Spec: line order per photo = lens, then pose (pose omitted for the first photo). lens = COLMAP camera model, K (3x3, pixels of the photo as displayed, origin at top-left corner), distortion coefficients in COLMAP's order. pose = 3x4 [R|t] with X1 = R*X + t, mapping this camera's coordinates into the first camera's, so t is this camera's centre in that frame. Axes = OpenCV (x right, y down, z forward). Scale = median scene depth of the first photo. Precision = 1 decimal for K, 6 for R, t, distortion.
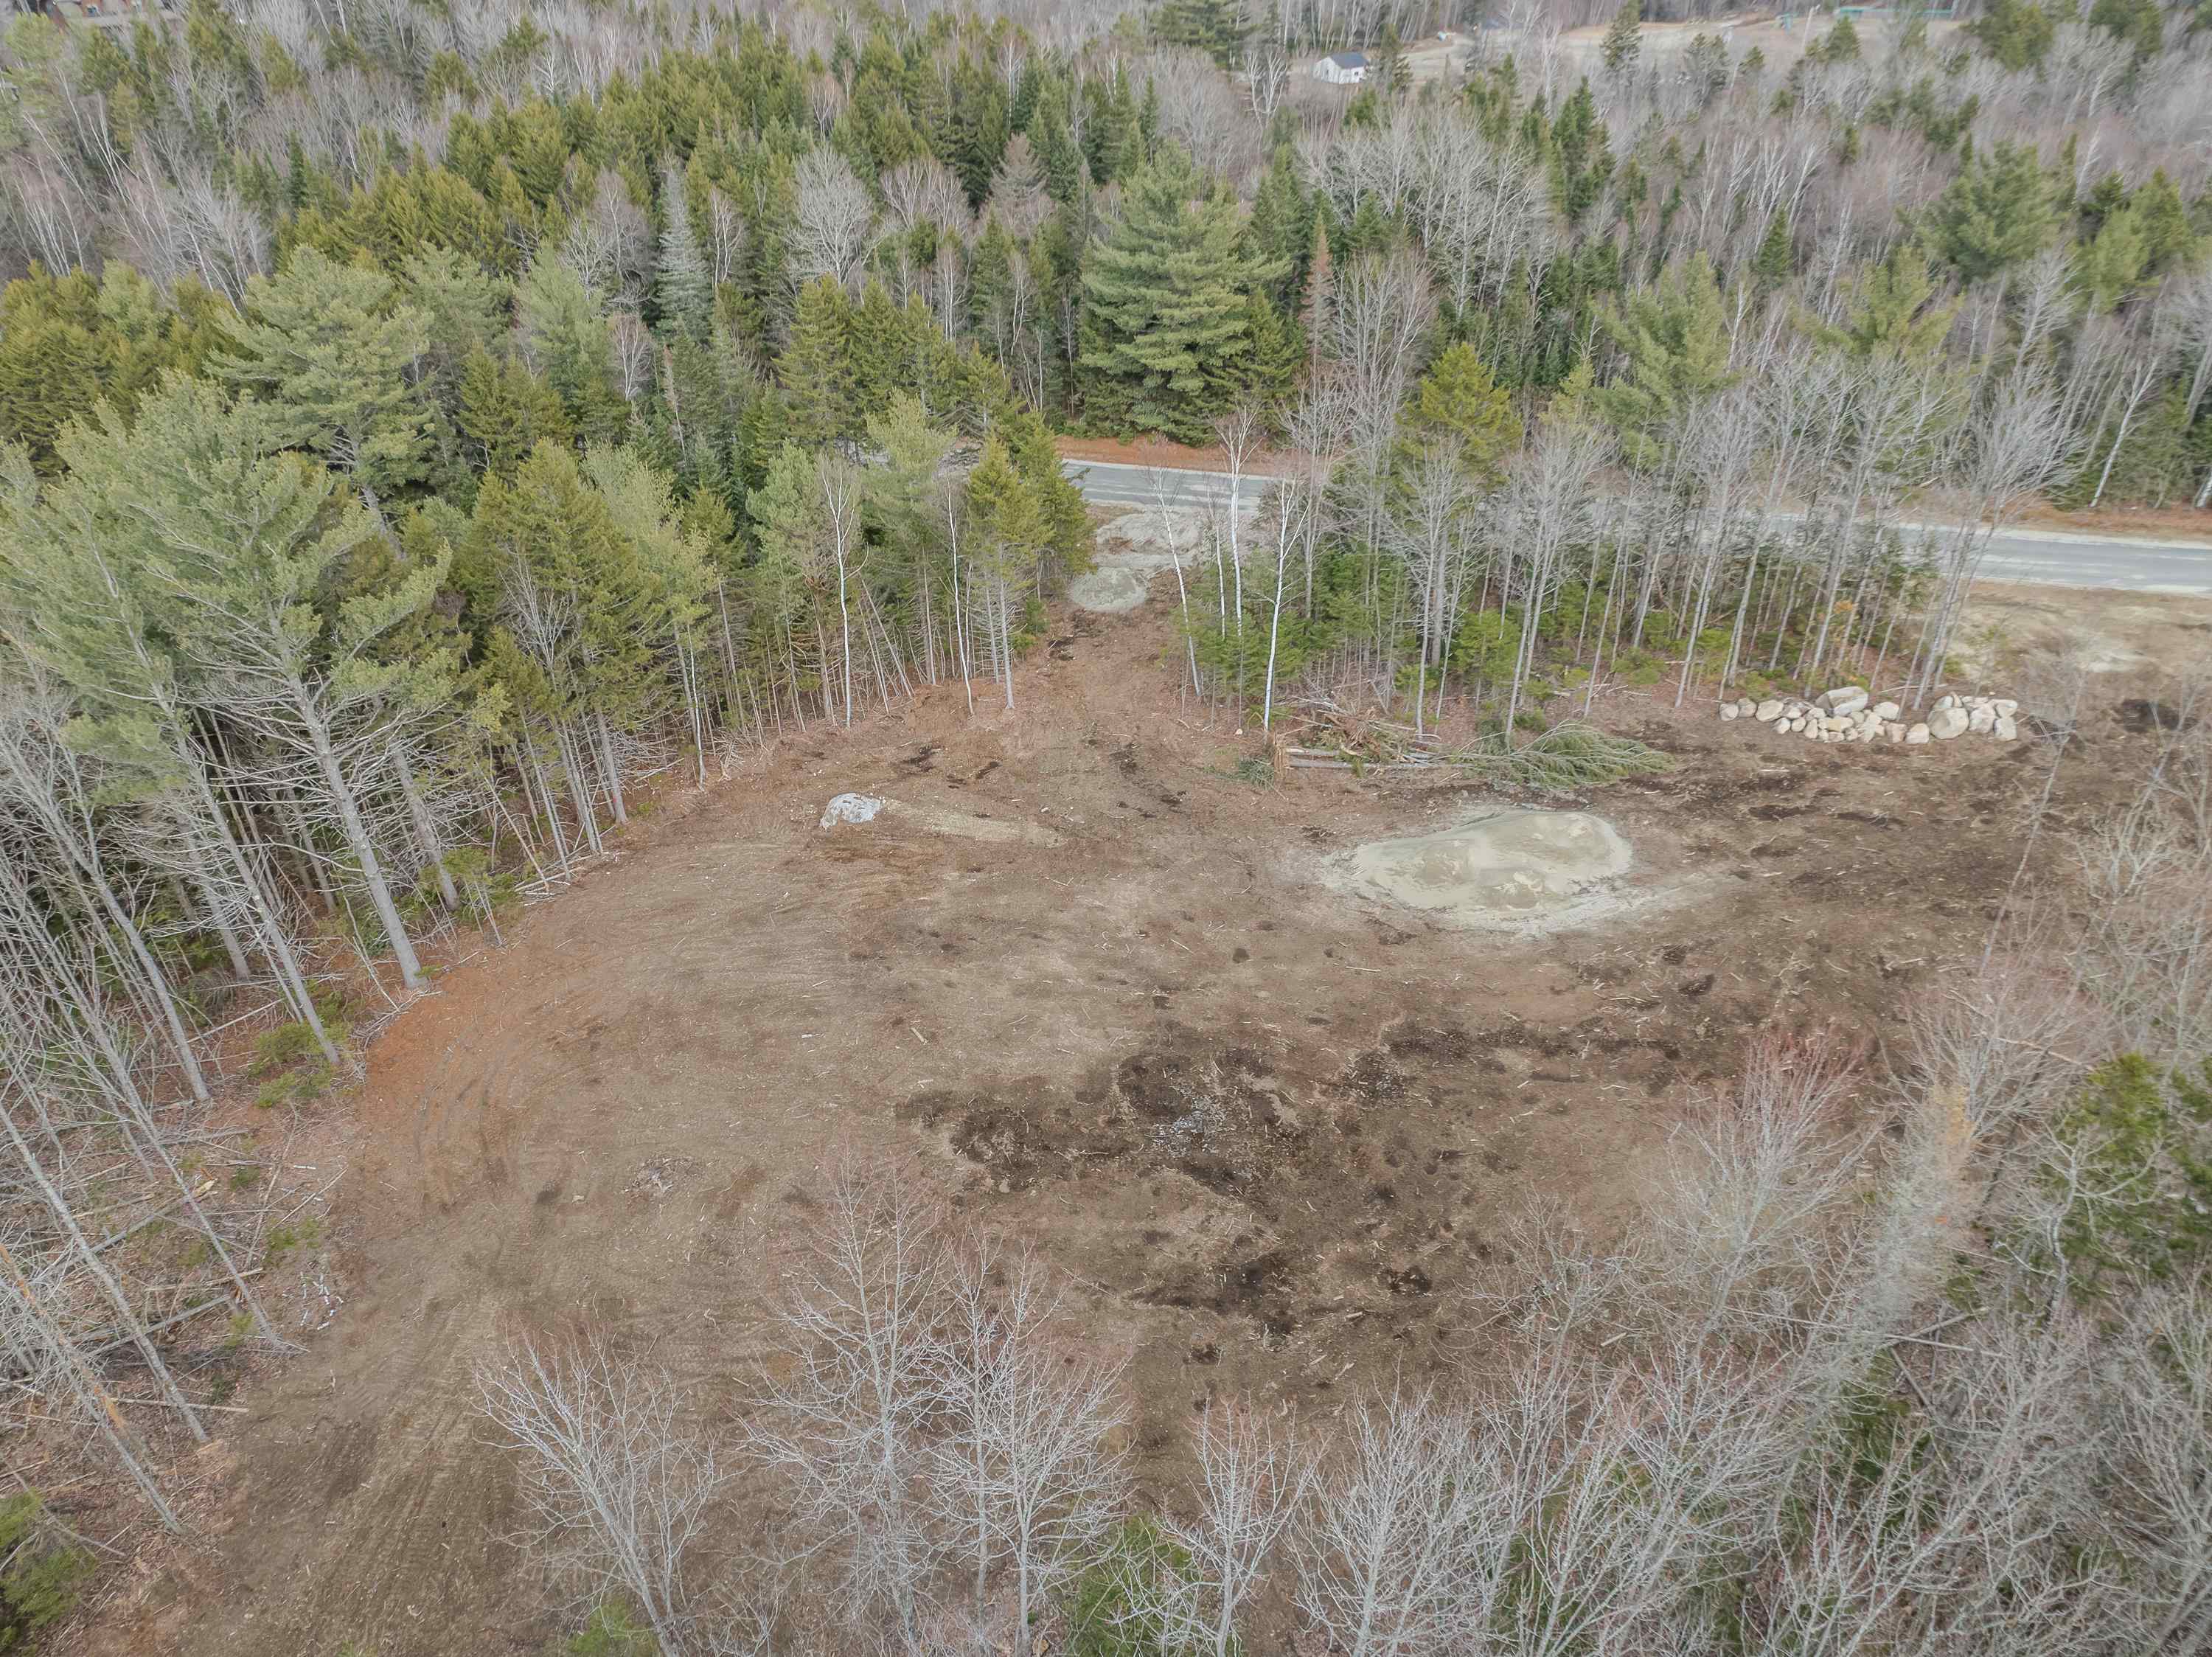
lens RADIAL K [[1550.9, 0, 1096.9], [0, 1550.9, 832.0], [0, 0, 1]] dist [-0.032850, -0.004491]
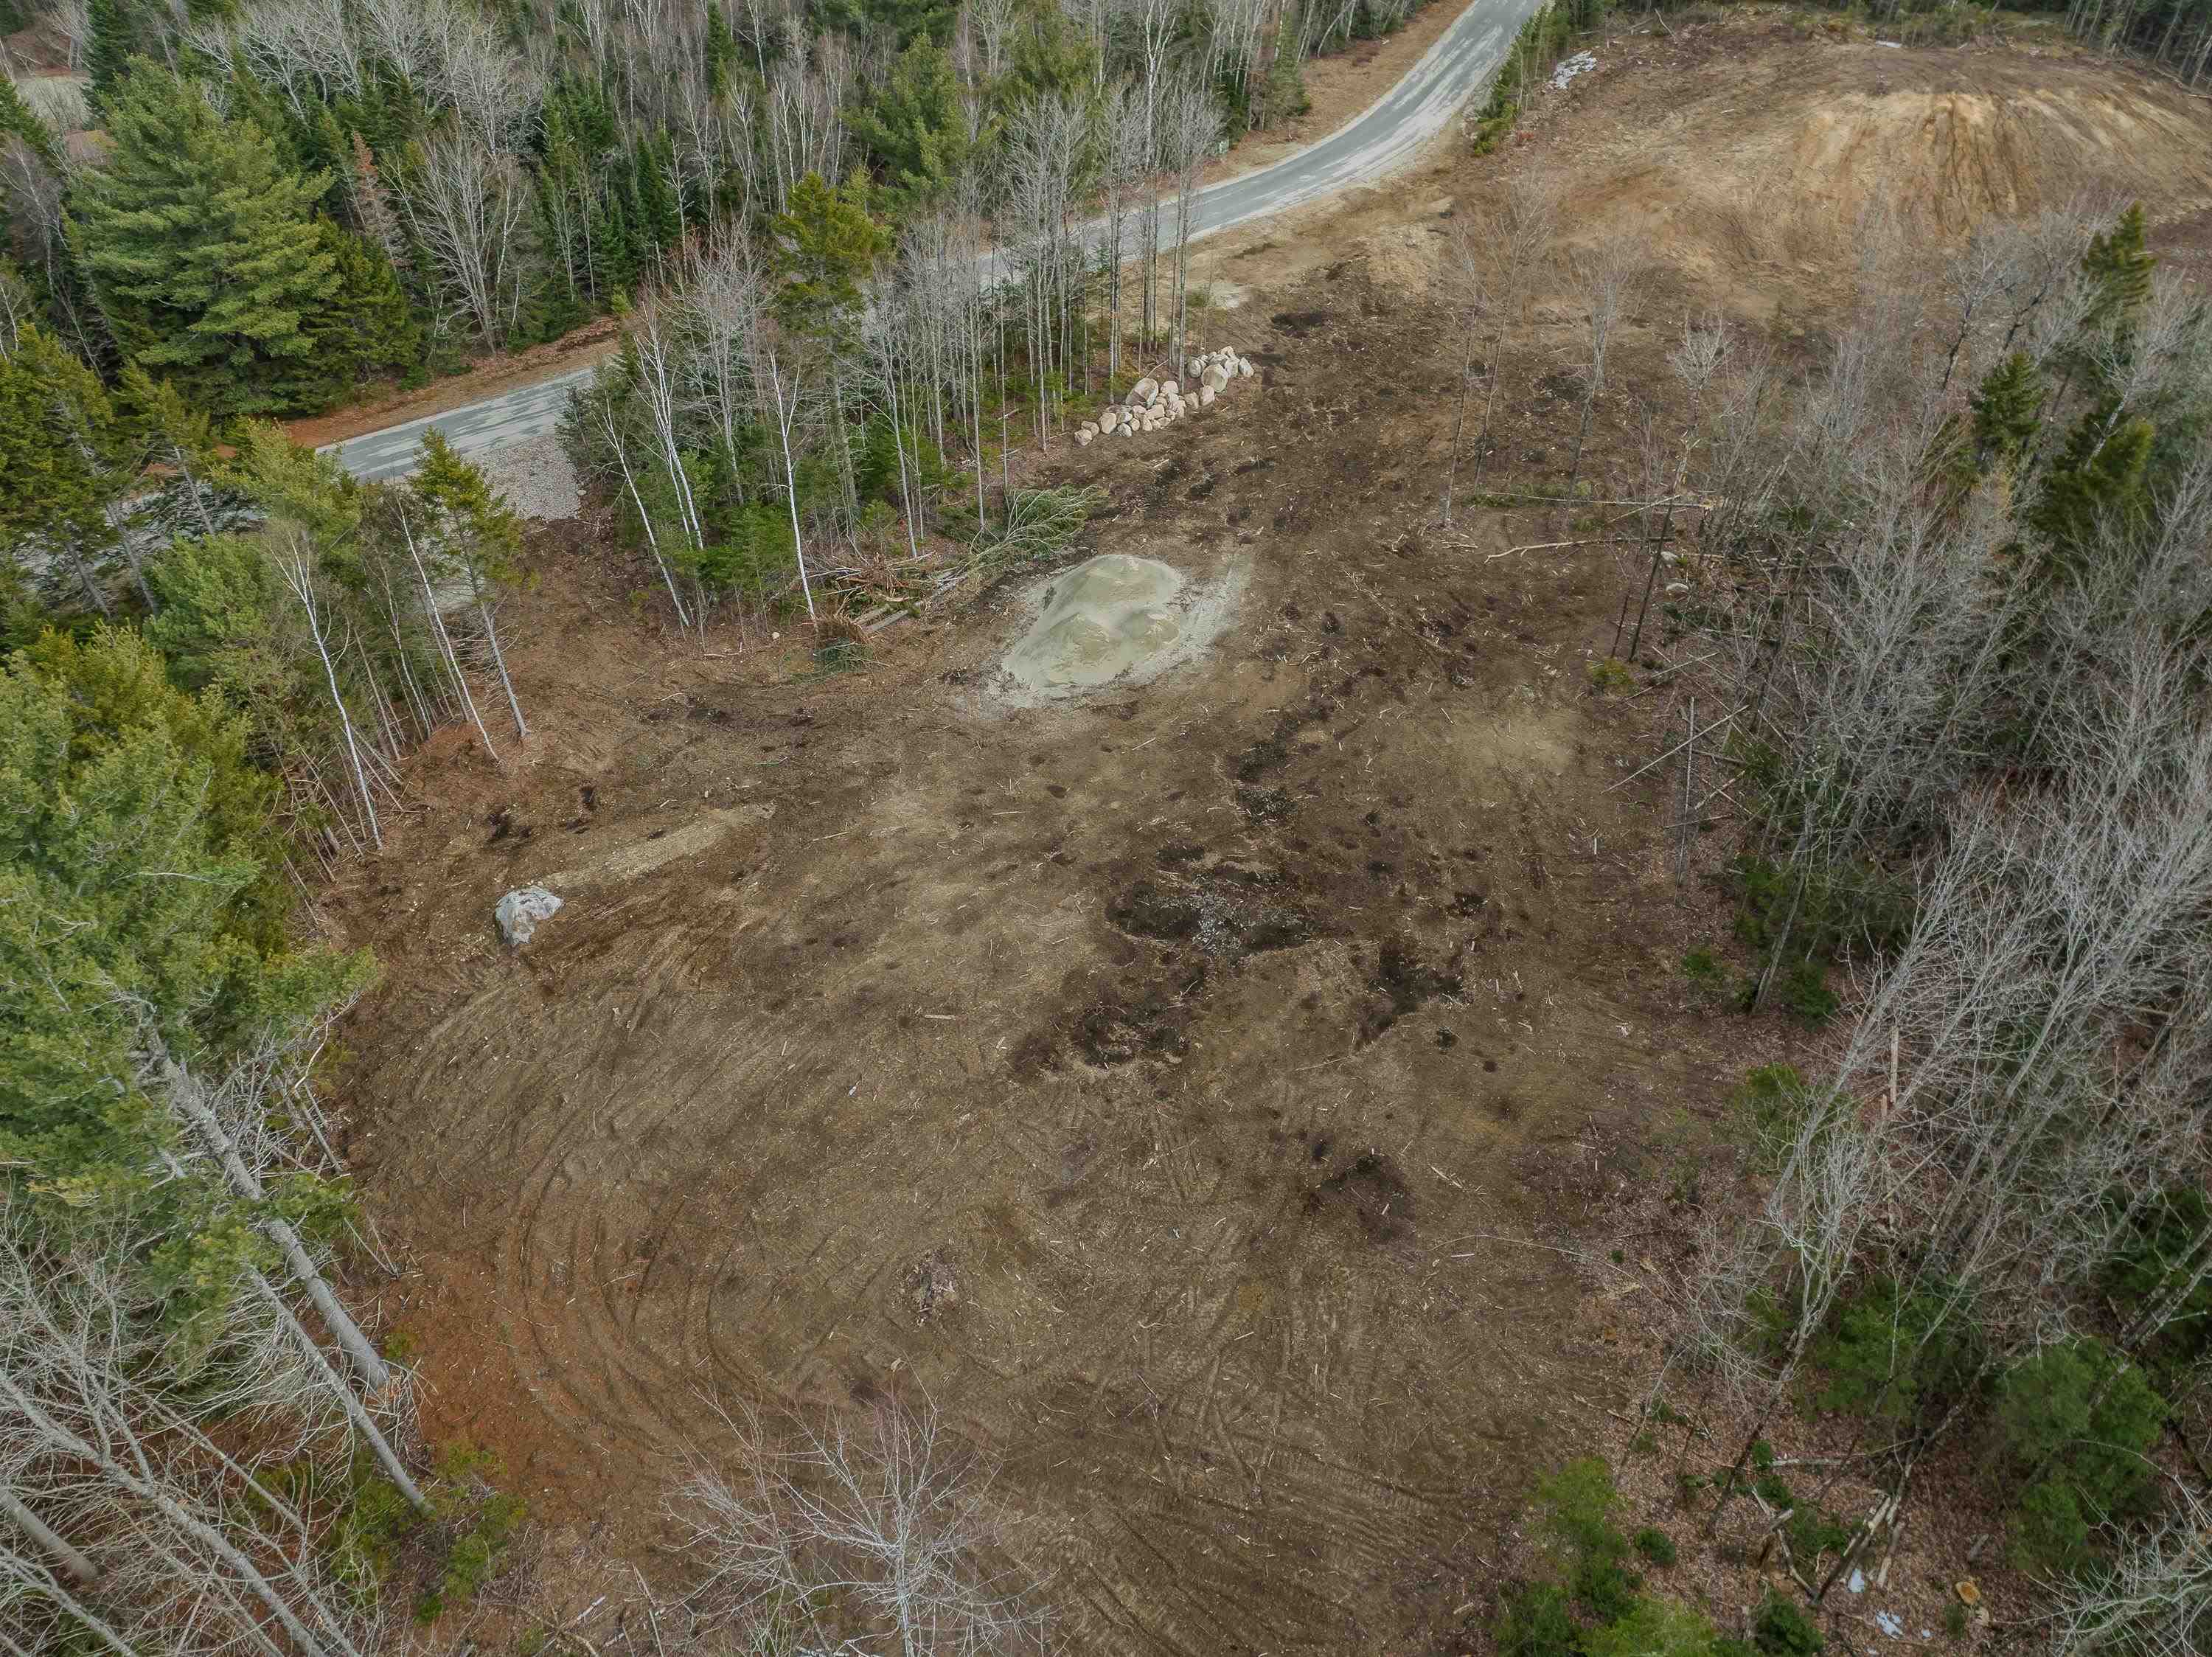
lens RADIAL K [[1550.9, 0, 1096.9], [0, 1550.9, 832.0], [0, 0, 1]] dist [-0.032850, -0.004491]
pose [[0.617970, -0.500732, 0.606119, -0.485282], [0.440614, 0.859076, 0.260478, -0.140366], [-0.651131, 0.106097, 0.751513, 0.202133]]
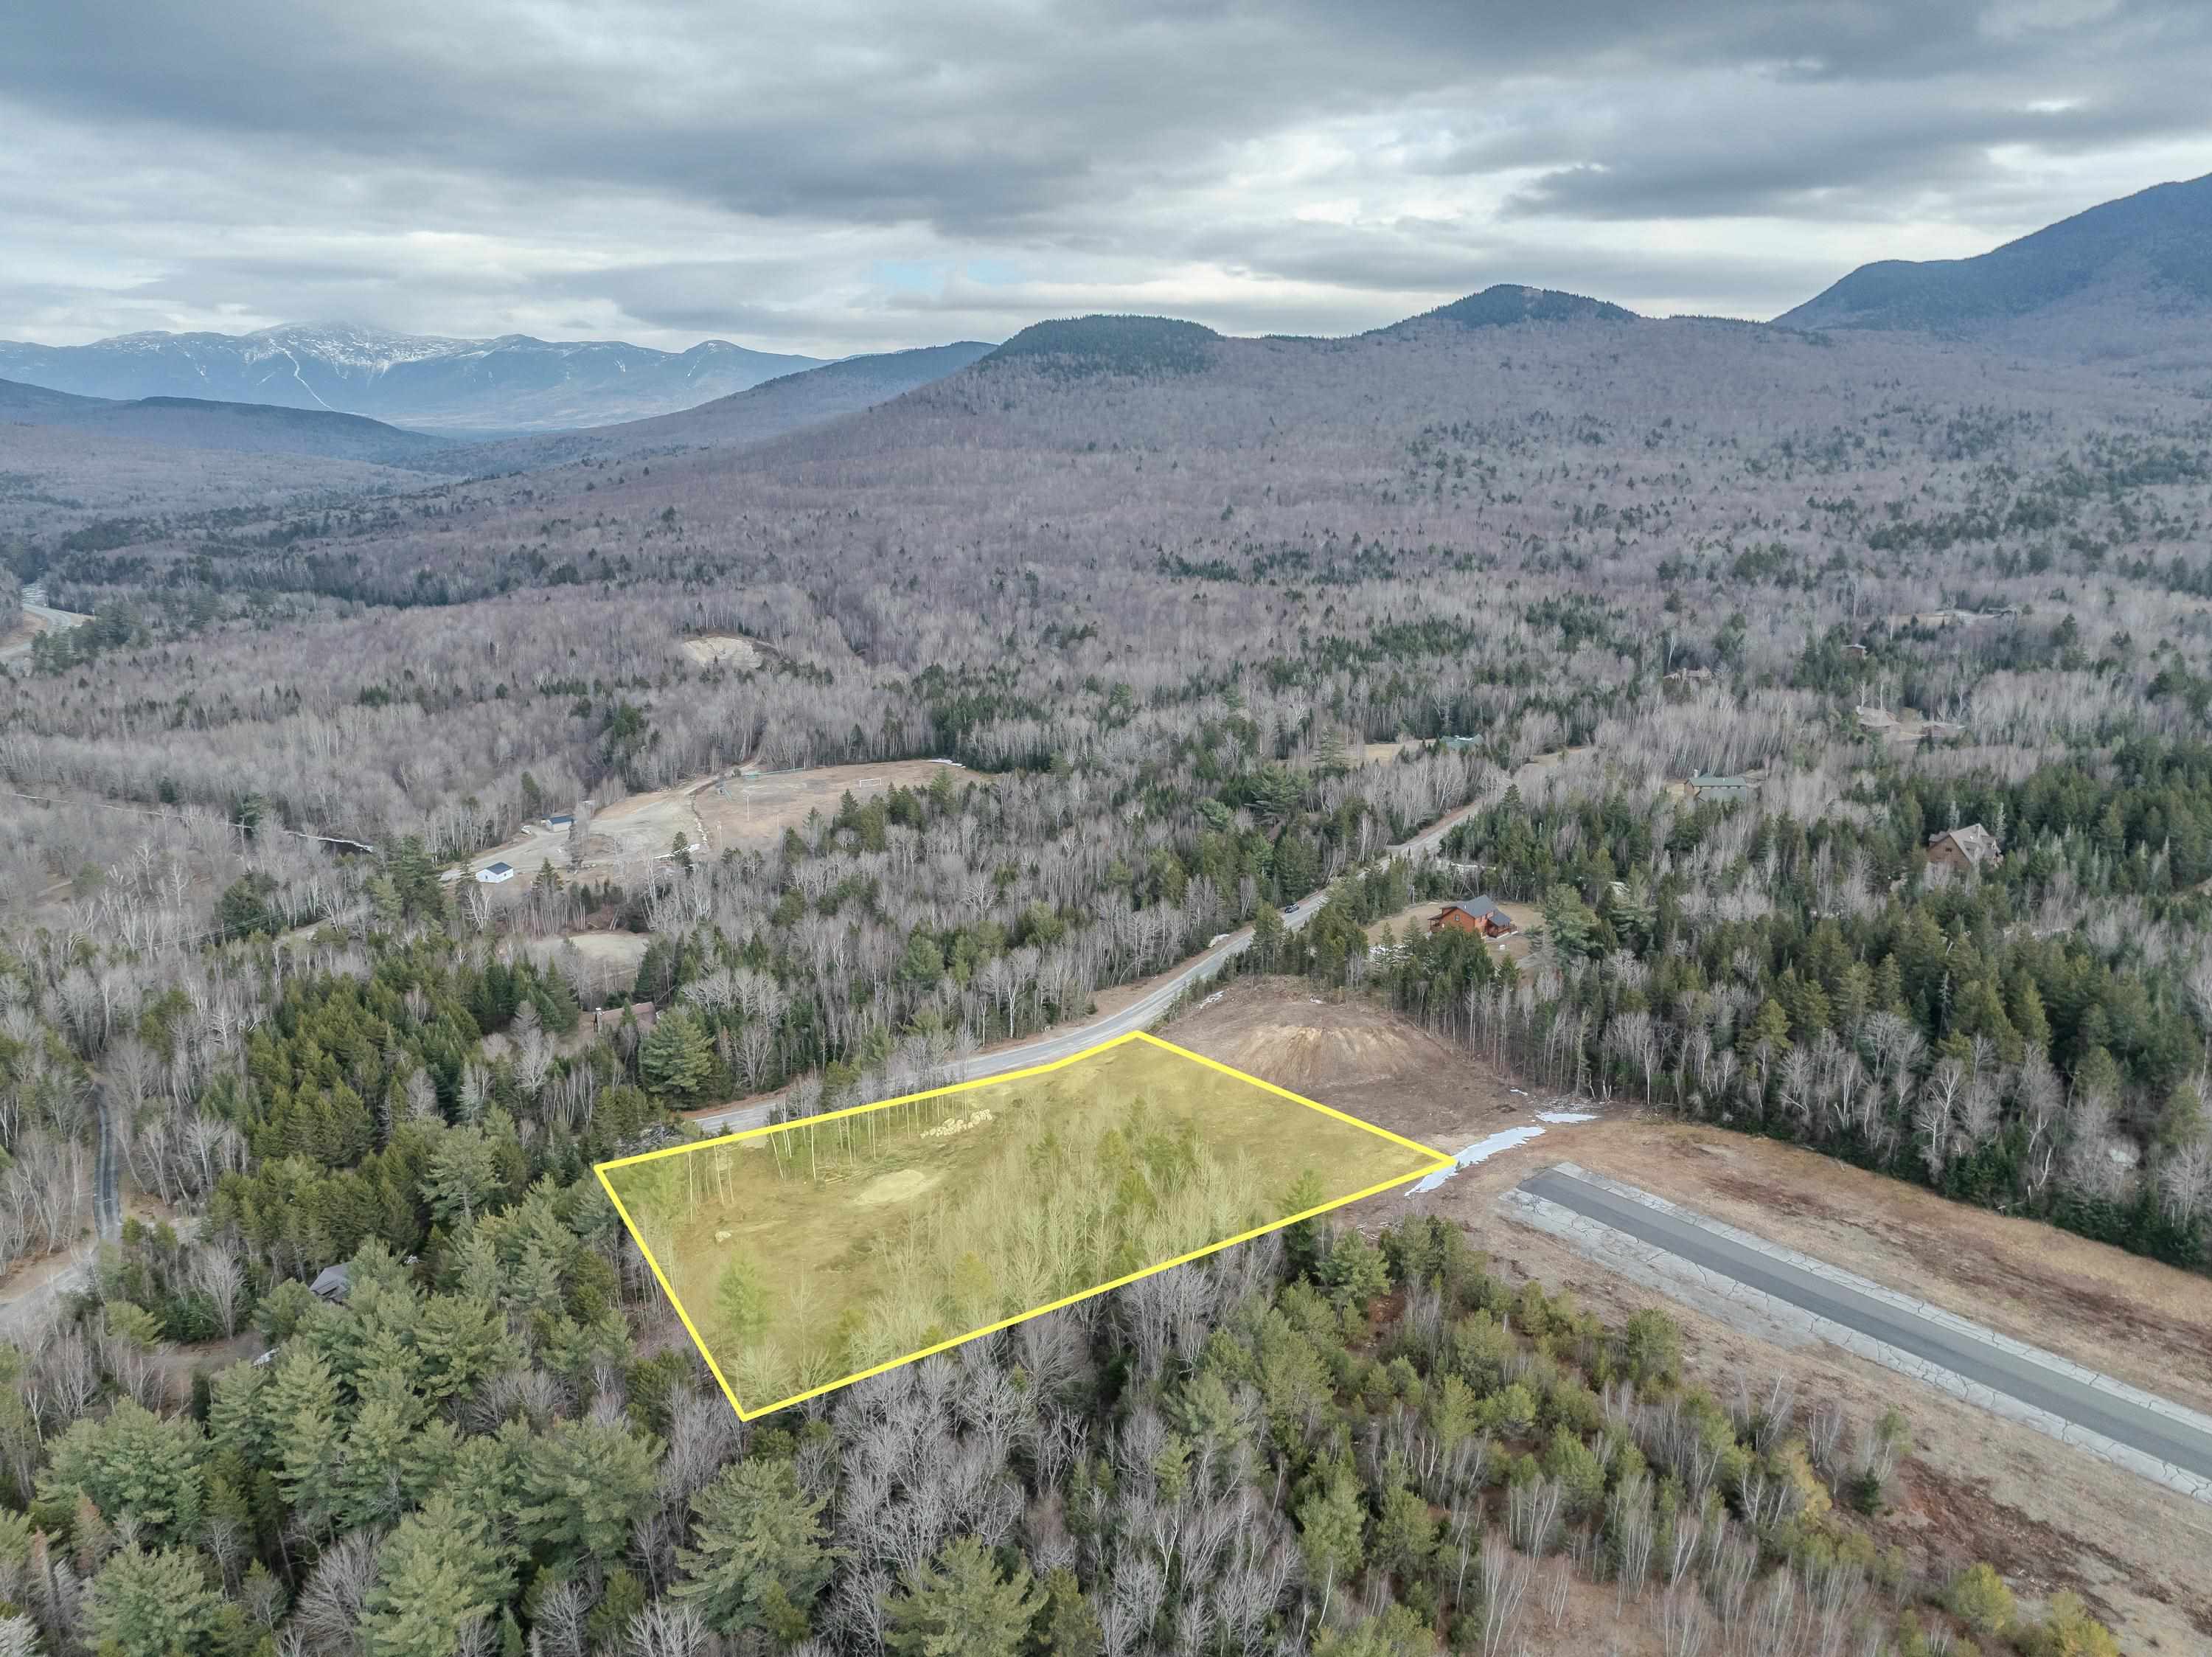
lens RADIAL K [[1550.9, 0, 1096.9], [0, 1550.9, 832.0], [0, 0, 1]] dist [-0.032850, -0.004491]
pose [[0.758195, -0.166053, 0.630529, -1.648638], [0.376336, 0.901140, -0.215214, 0.244321], [-0.532458, 0.400465, 0.745732, -2.501393]]
